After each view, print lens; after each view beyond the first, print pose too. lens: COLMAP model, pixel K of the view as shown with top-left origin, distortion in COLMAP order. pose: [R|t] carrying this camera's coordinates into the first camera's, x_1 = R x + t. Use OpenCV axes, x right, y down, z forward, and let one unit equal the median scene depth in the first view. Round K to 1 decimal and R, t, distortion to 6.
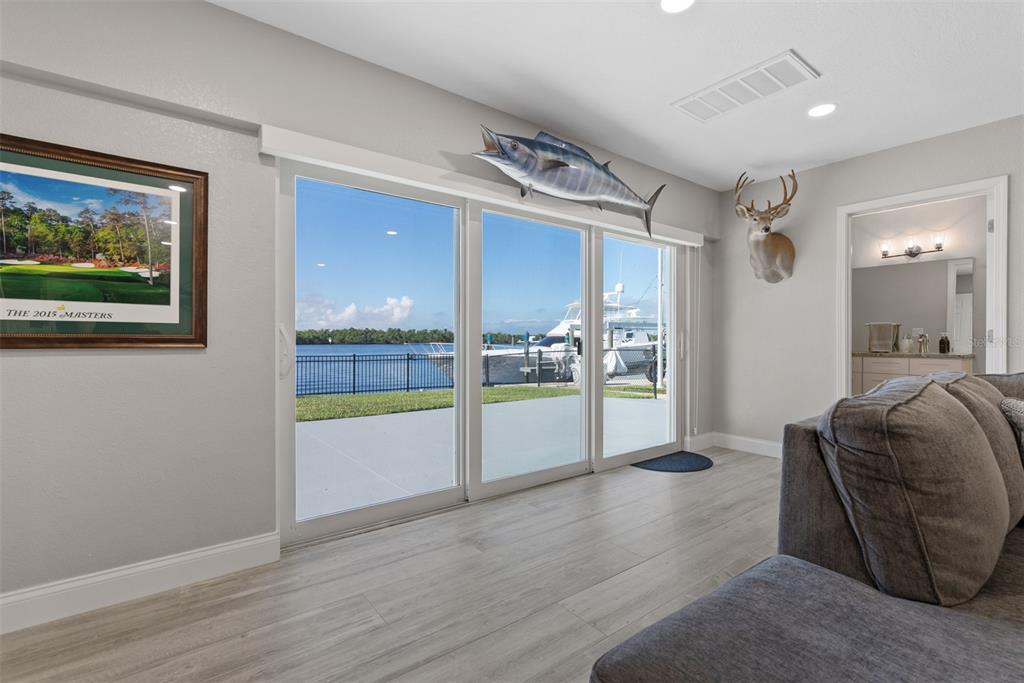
lens RADIAL K [[464.8, 0, 521.9], [0, 464.8, 343.6], [0, 0, 1]] dist [-0.018980, 0.000113]
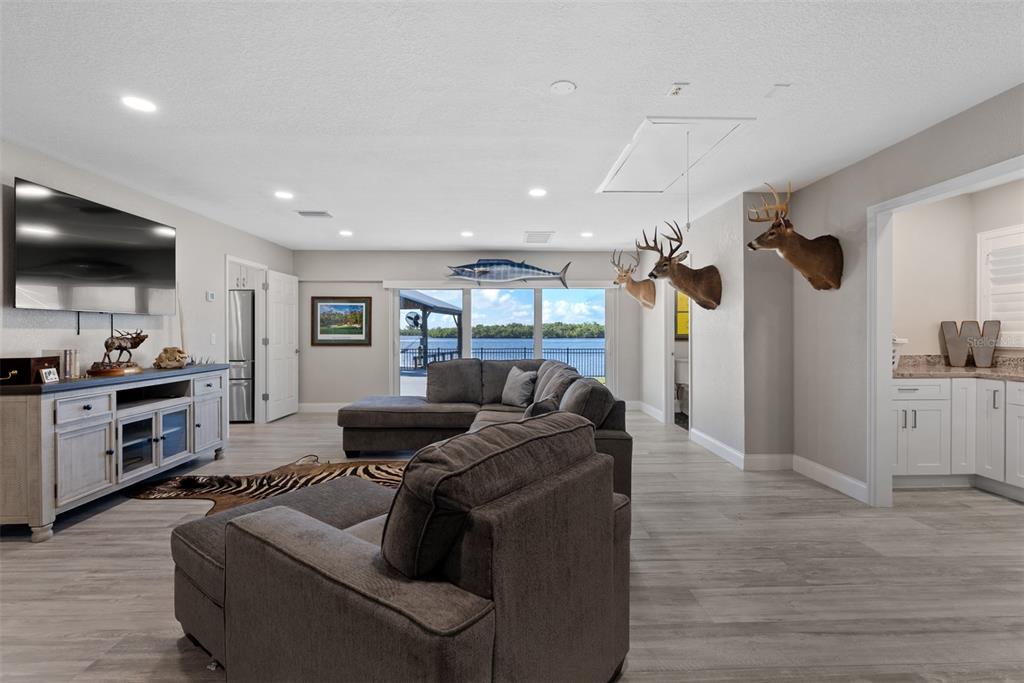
lens RADIAL K [[464.8, 0, 508.1], [0, 464.8, 337.0], [0, 0, 1]] dist [-0.018980, 0.000113]
pose [[0.791484, 0.004419, -0.611174, 1.649714], [-0.004160, 0.999990, 0.001843, -0.051723], [0.611176, 0.001083, 0.791494, -0.839592]]
